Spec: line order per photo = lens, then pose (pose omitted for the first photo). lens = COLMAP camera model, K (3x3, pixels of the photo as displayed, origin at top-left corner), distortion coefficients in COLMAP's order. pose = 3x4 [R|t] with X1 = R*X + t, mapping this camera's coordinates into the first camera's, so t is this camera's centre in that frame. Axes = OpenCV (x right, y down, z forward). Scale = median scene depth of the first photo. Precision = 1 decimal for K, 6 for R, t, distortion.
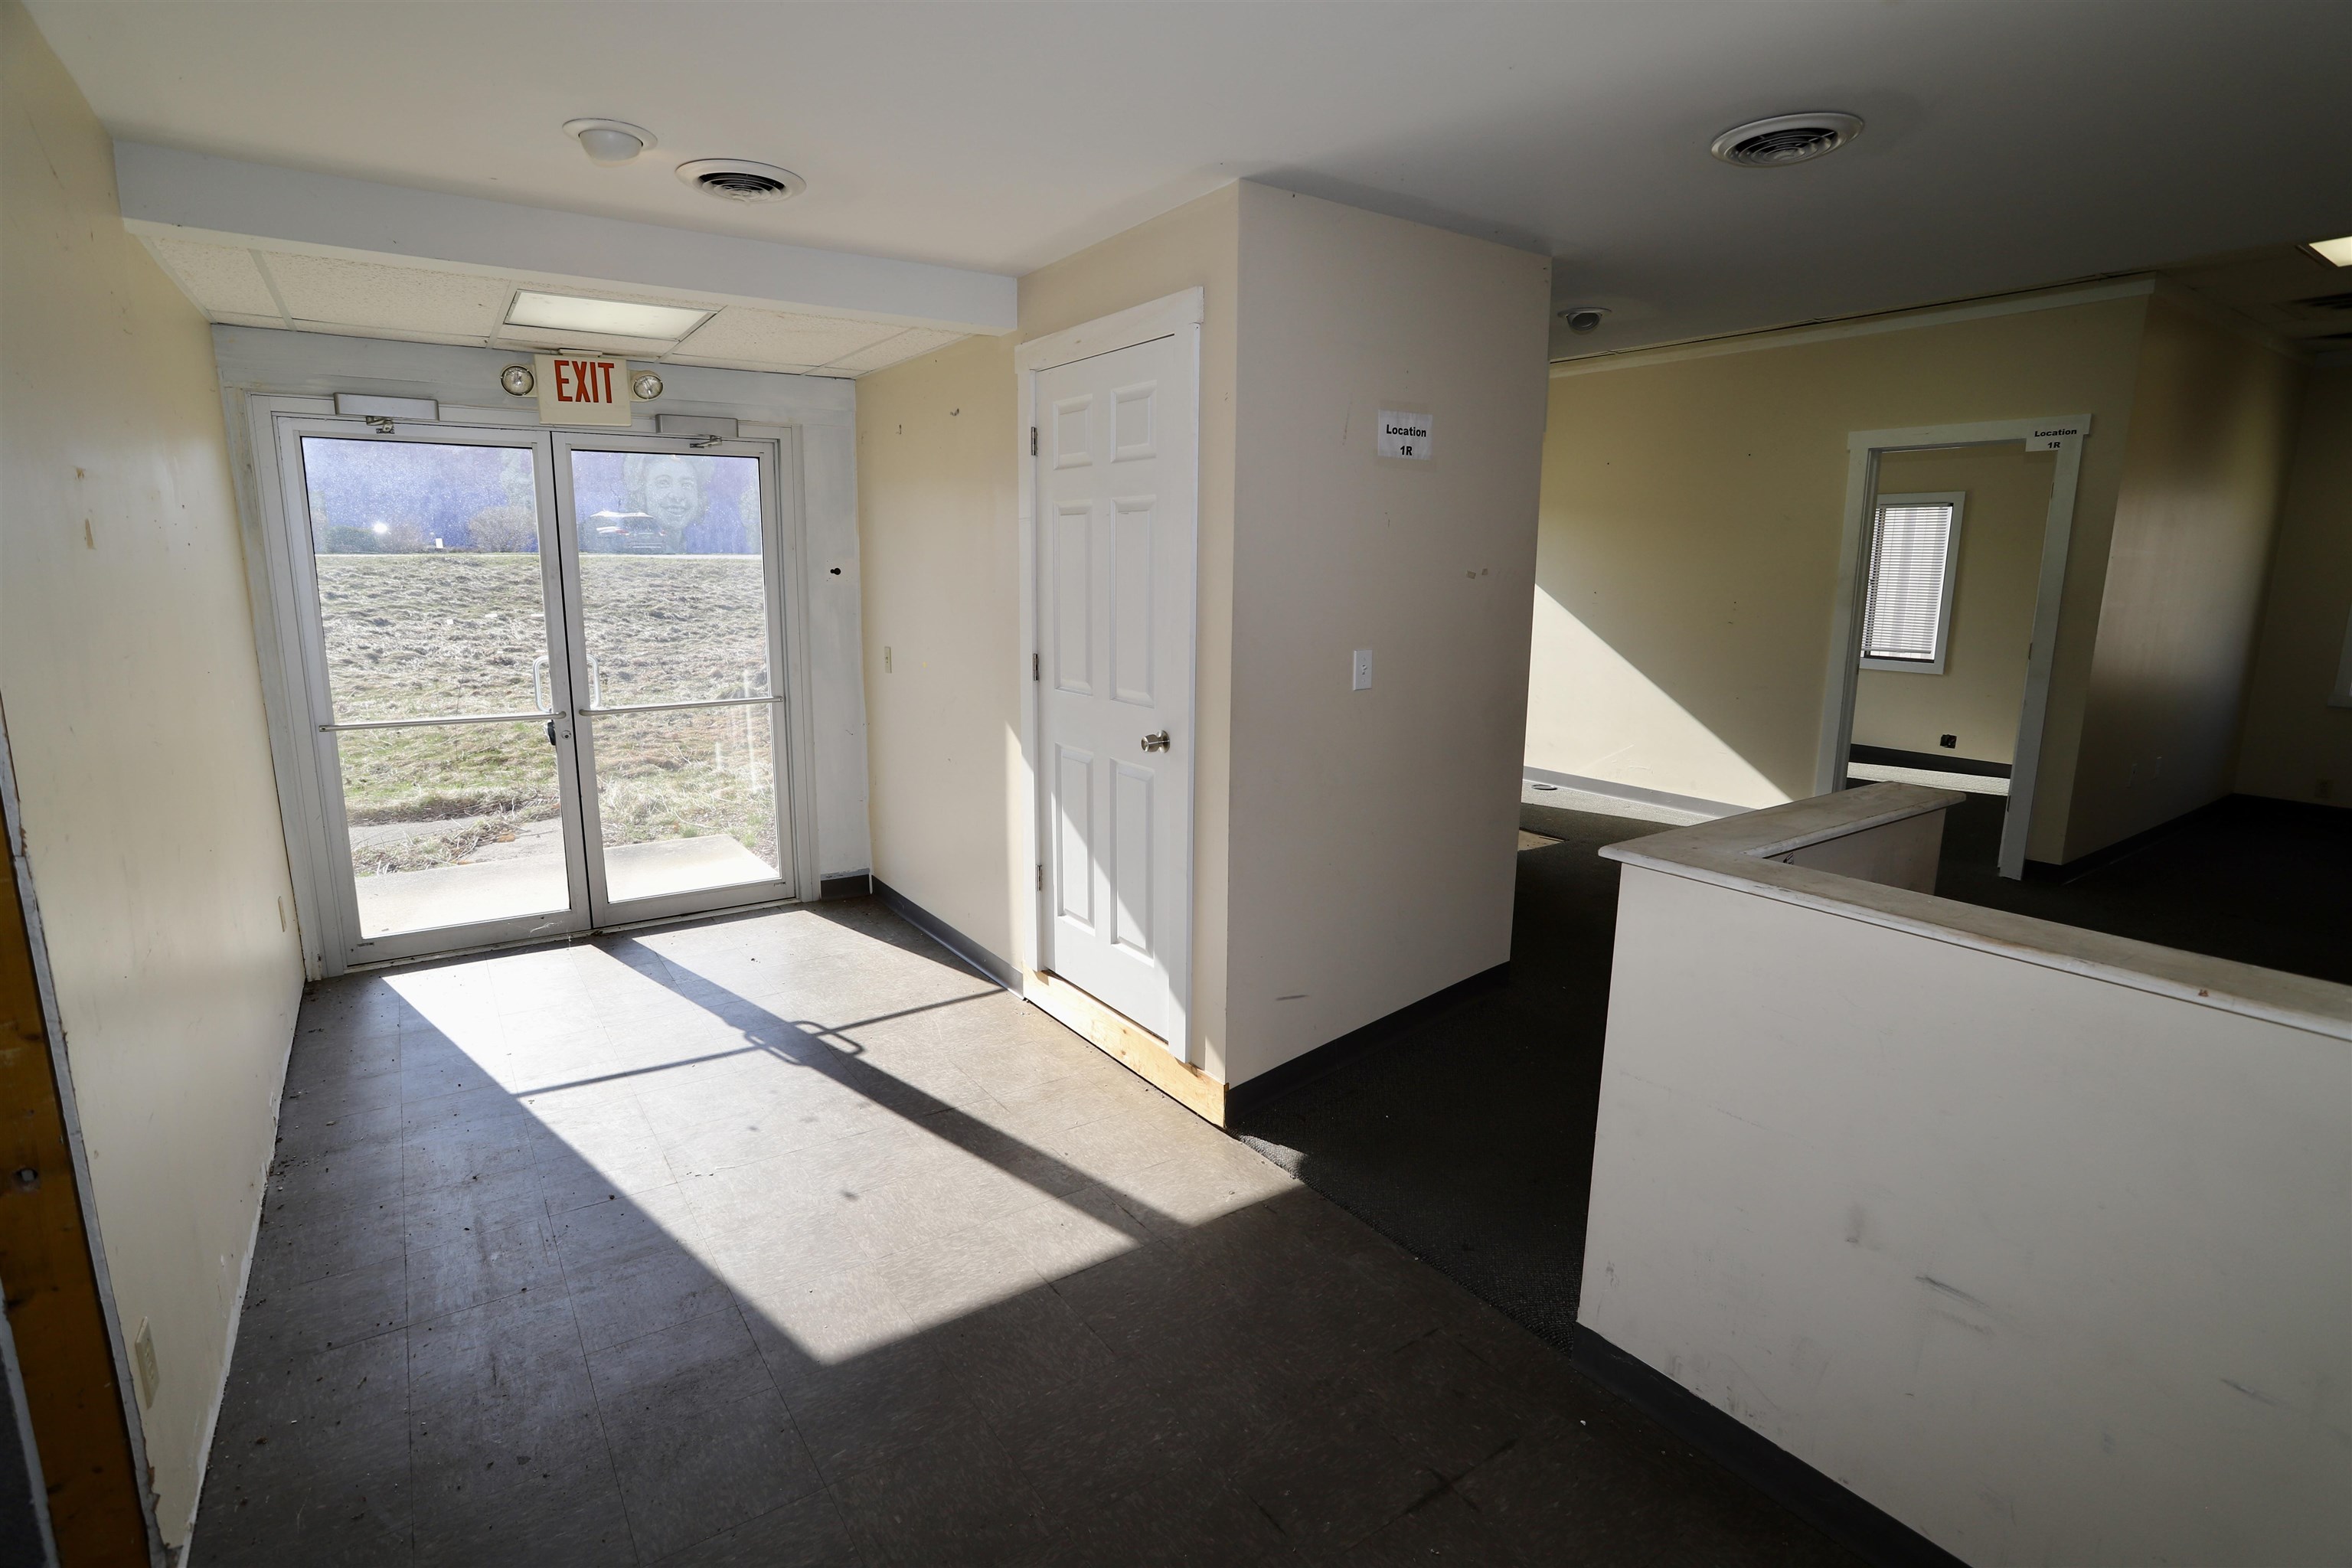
lens RADIAL K [[1136.4, 0, 1173.0], [0, 1136.4, 787.4], [0, 0, 1]] dist [-0.051324, 0.017871]
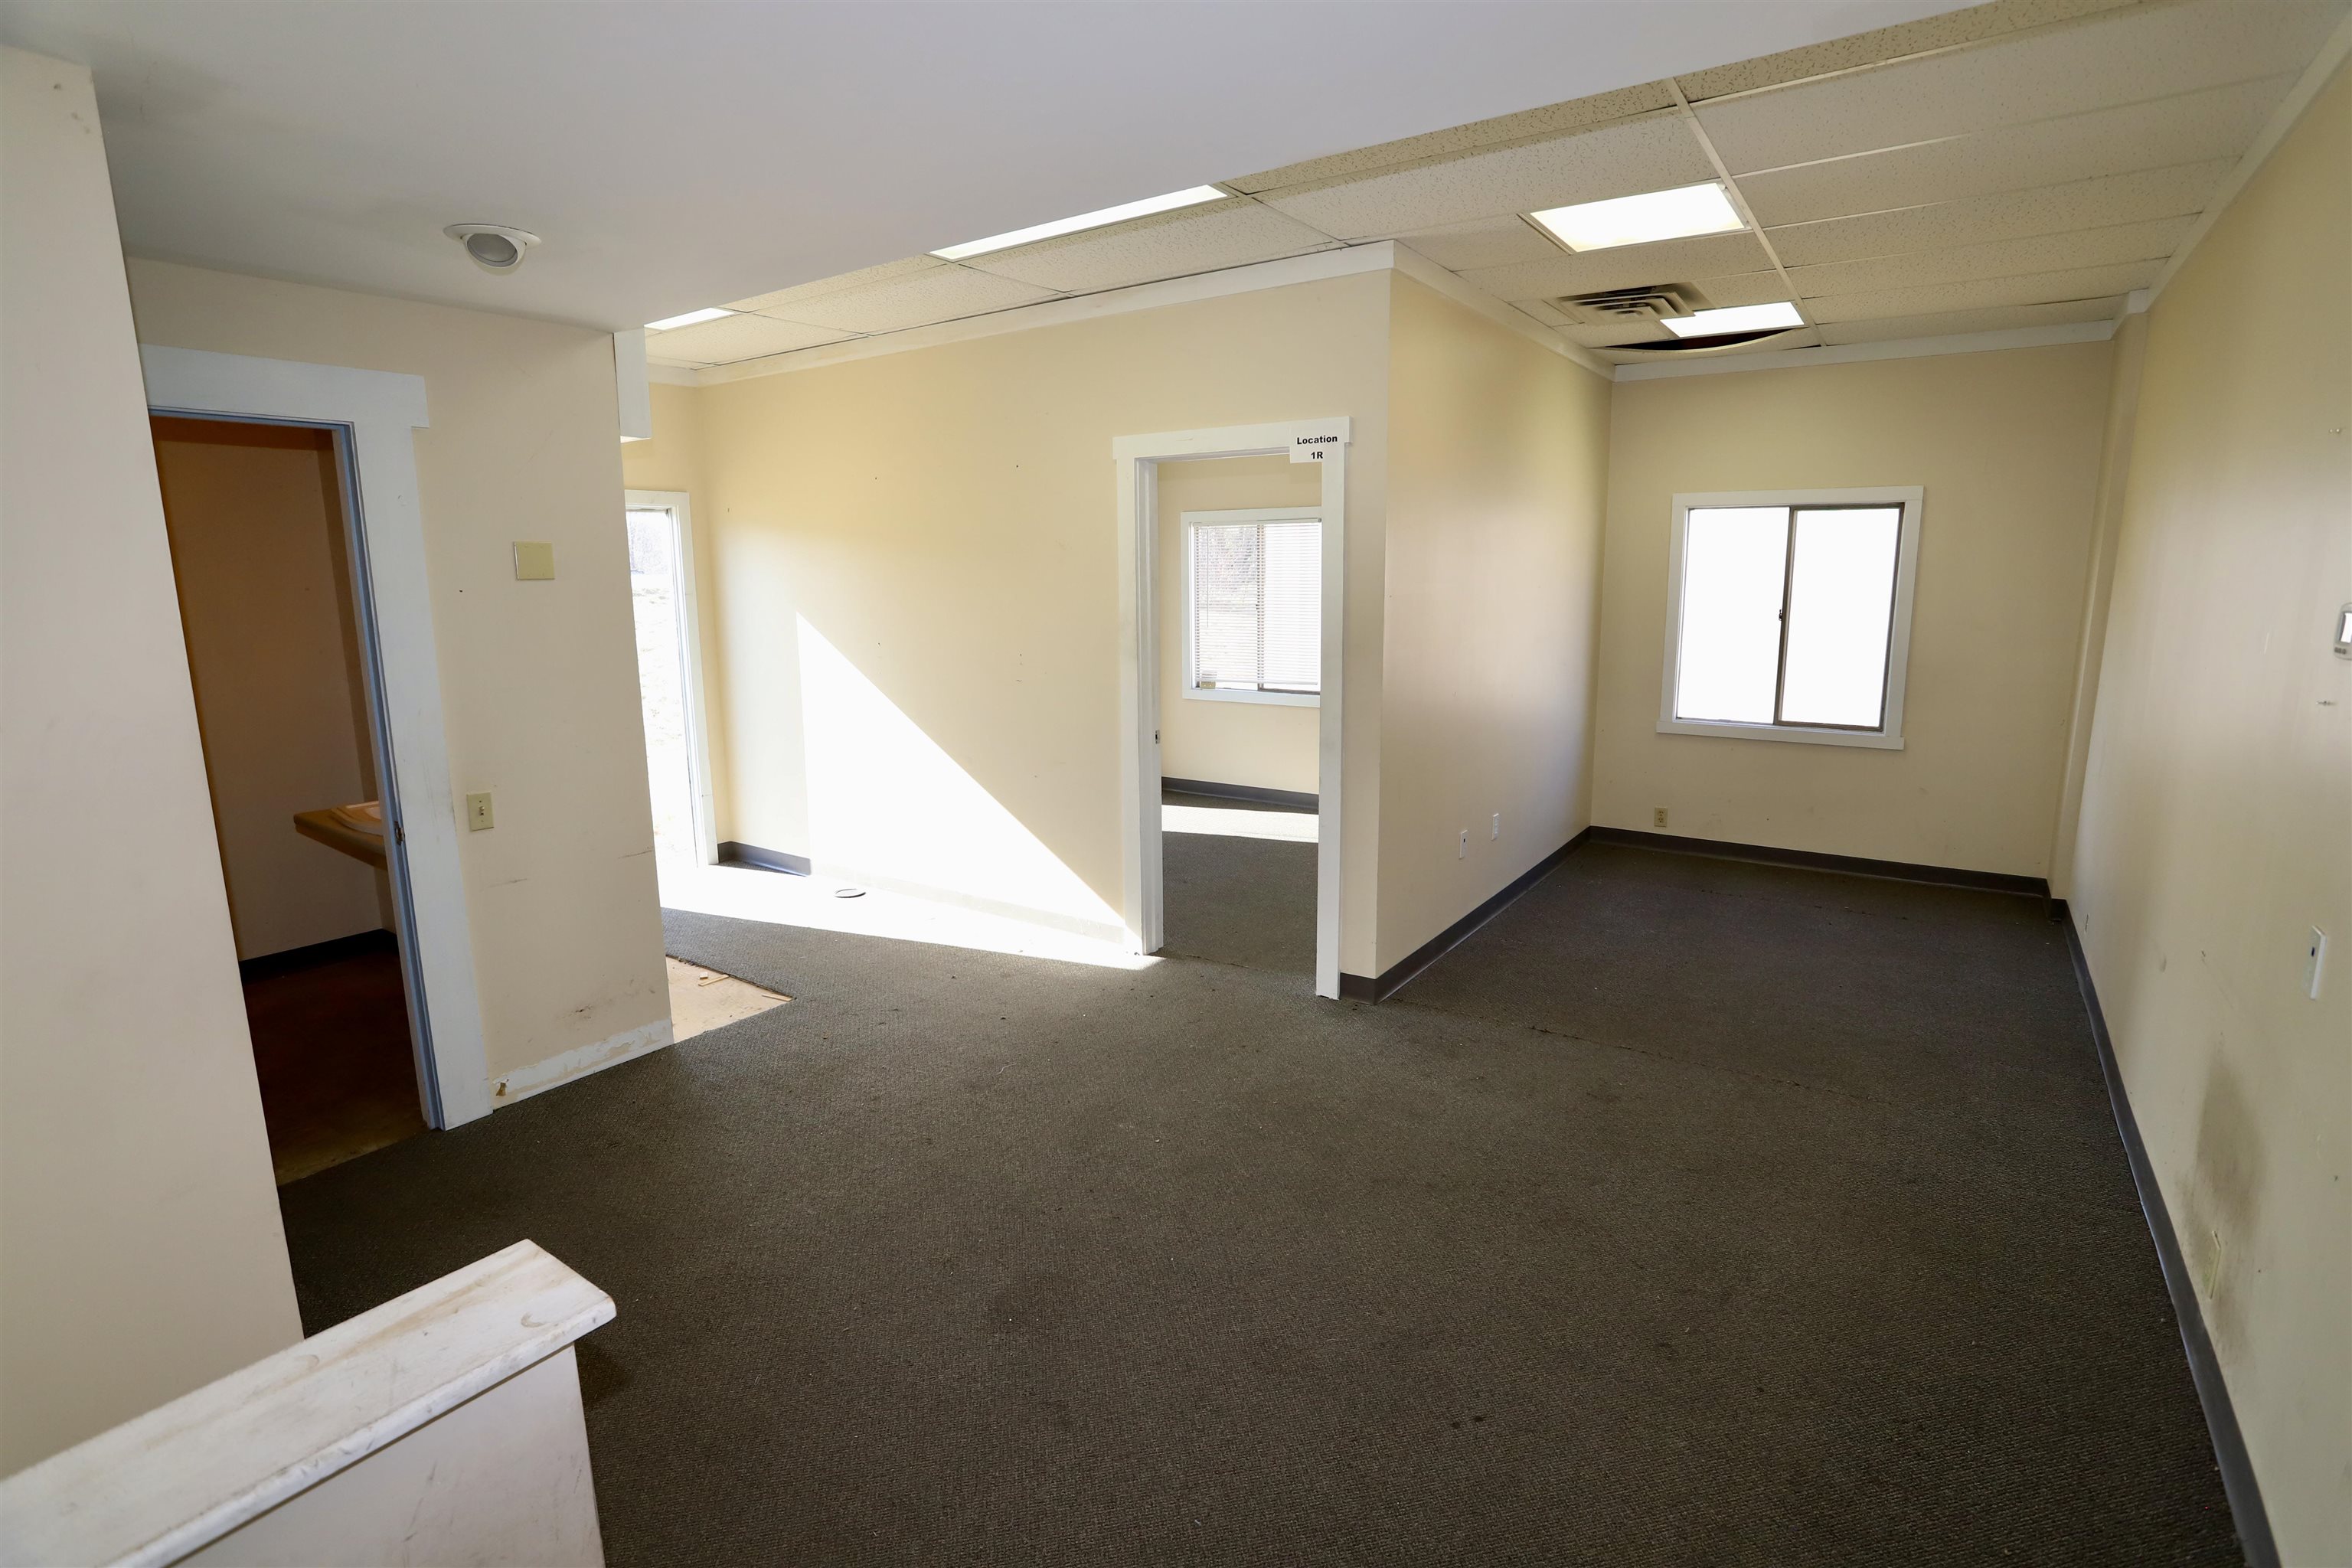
lens RADIAL K [[1136.4, 0, 1178.2], [0, 1136.4, 784.9], [0, 0, 1]] dist [-0.051324, 0.017871]
pose [[0.936778, -0.079568, 0.340756, 0.399289], [0.081570, 0.996632, 0.008473, -0.089036], [-0.340283, 0.019858, 0.940113, 0.275181]]
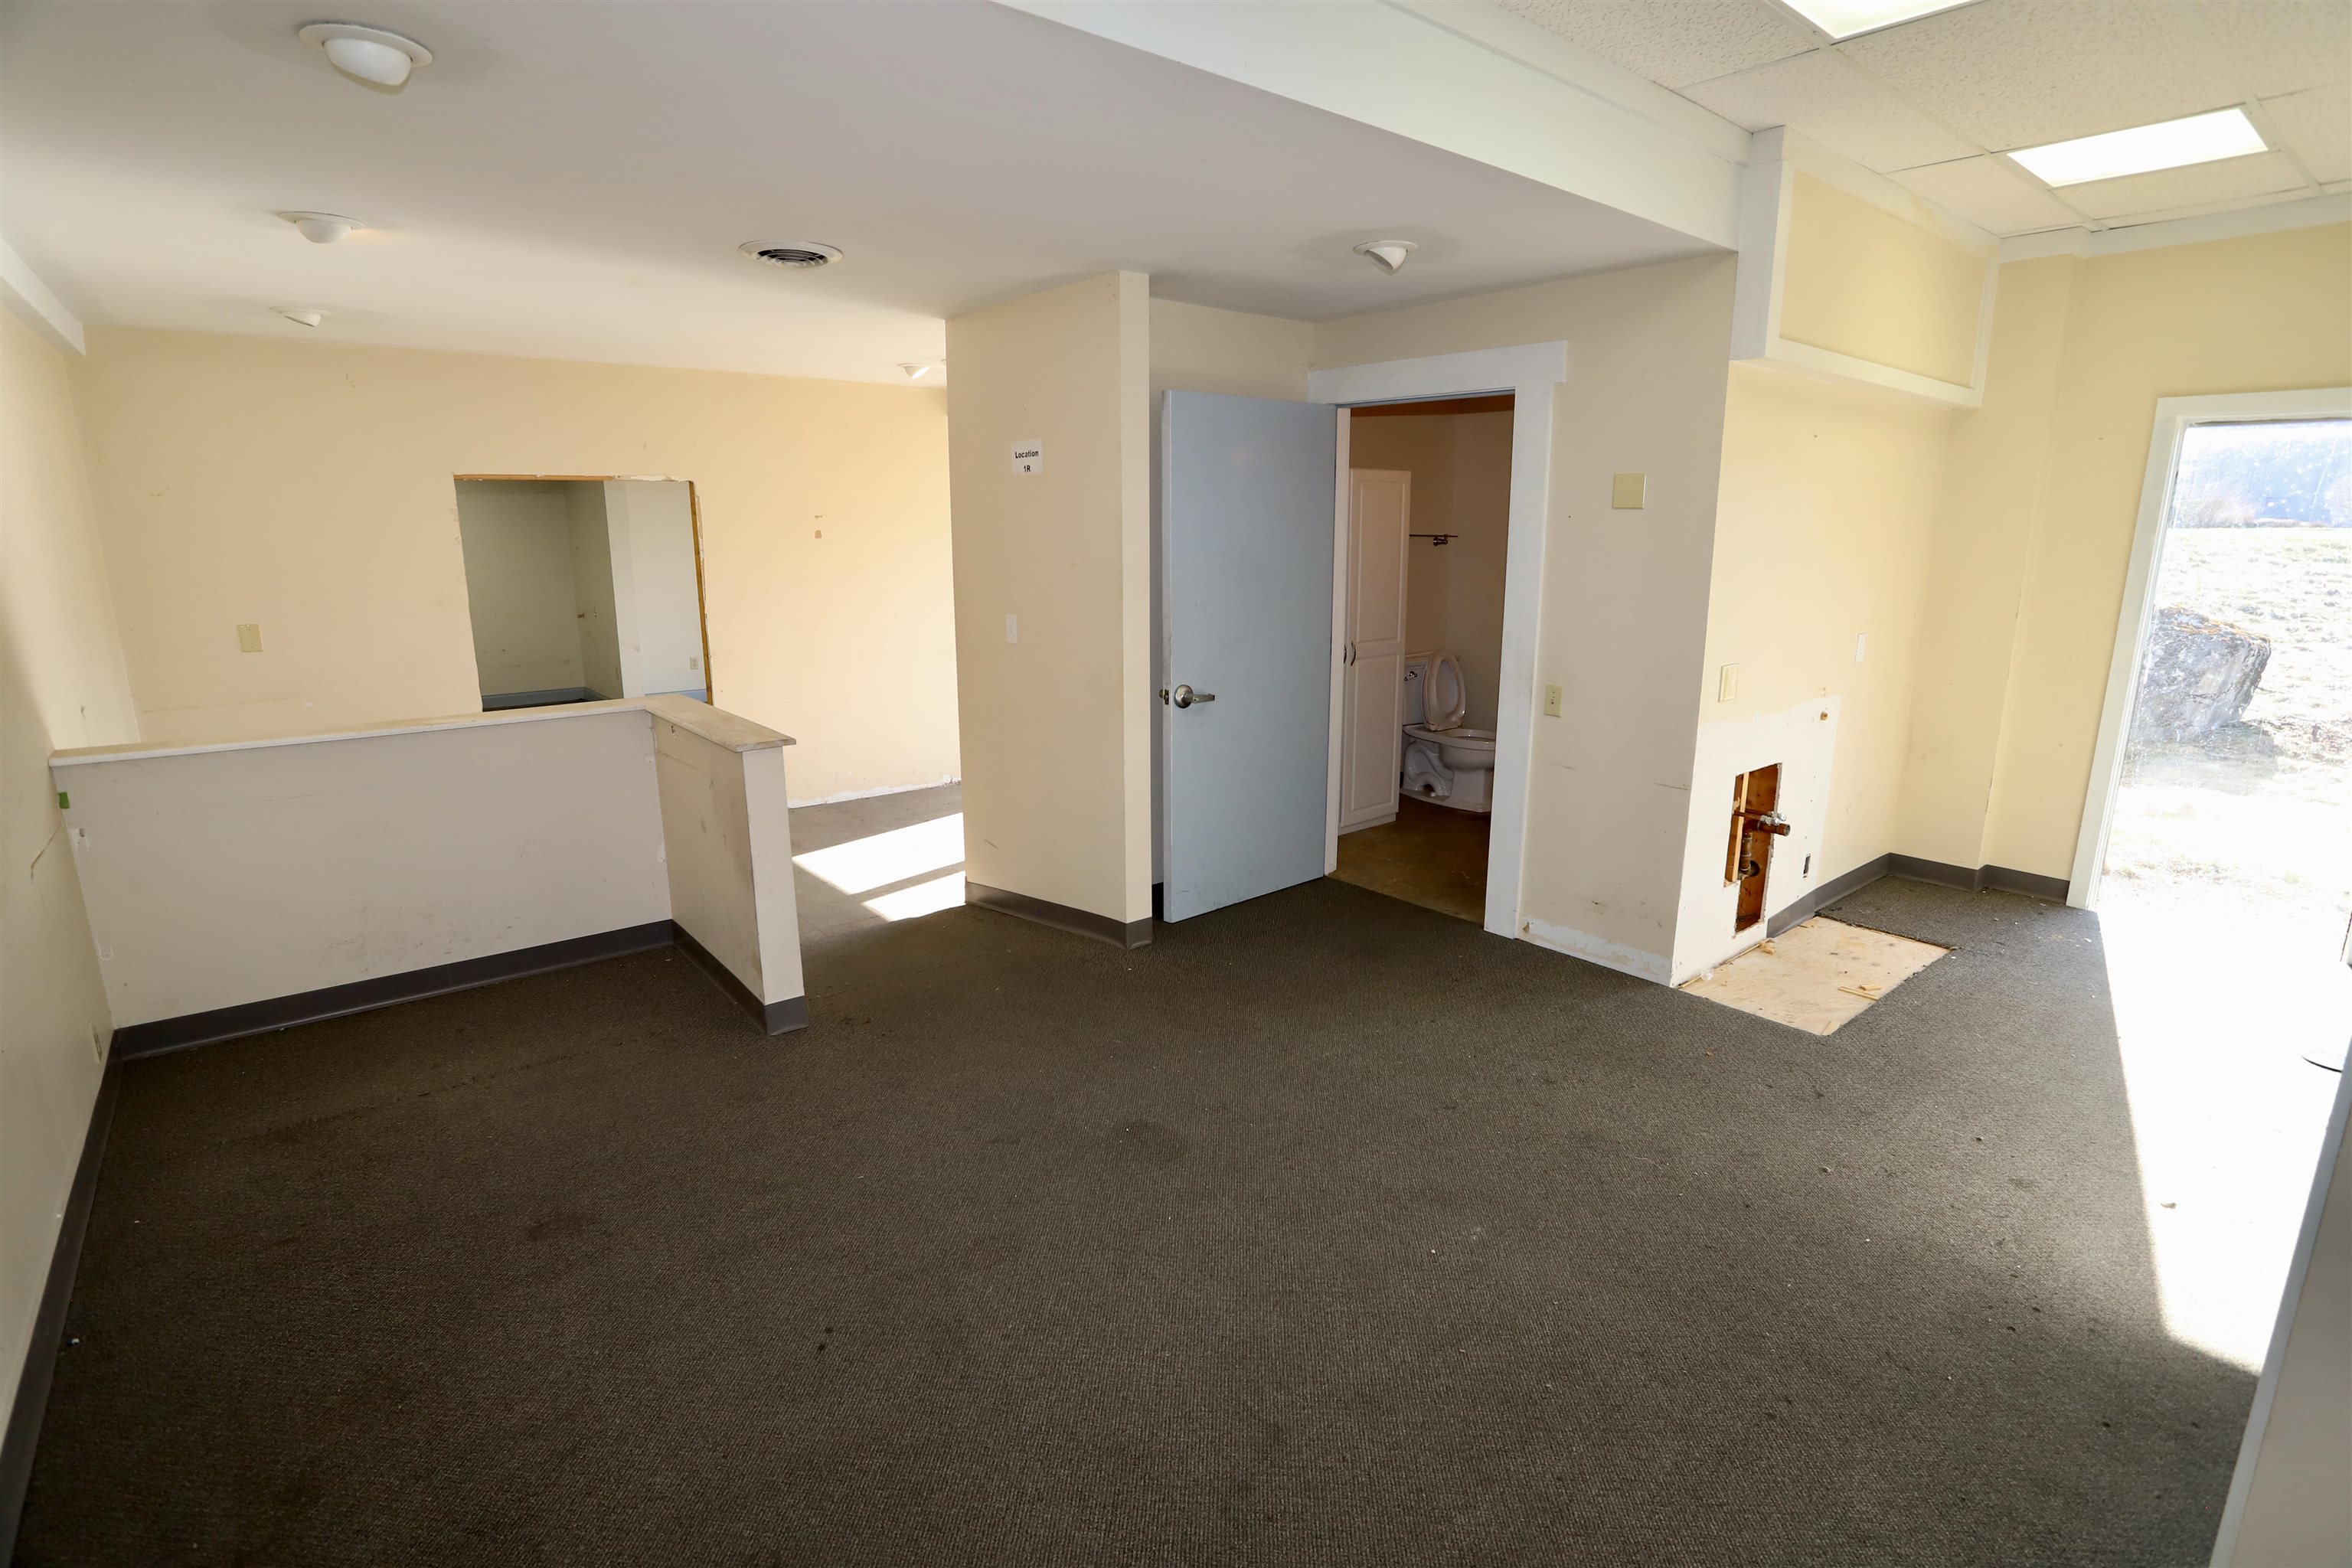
lens RADIAL K [[1136.4, 0, 1175.4], [0, 1136.4, 774.6], [0, 0, 1]] dist [-0.051324, 0.017871]
pose [[0.082892, 0.209549, -0.974278, 0.933762], [-0.191346, 0.962799, 0.190800, -0.145149], [0.978016, 0.170608, 0.119904, 0.631385]]
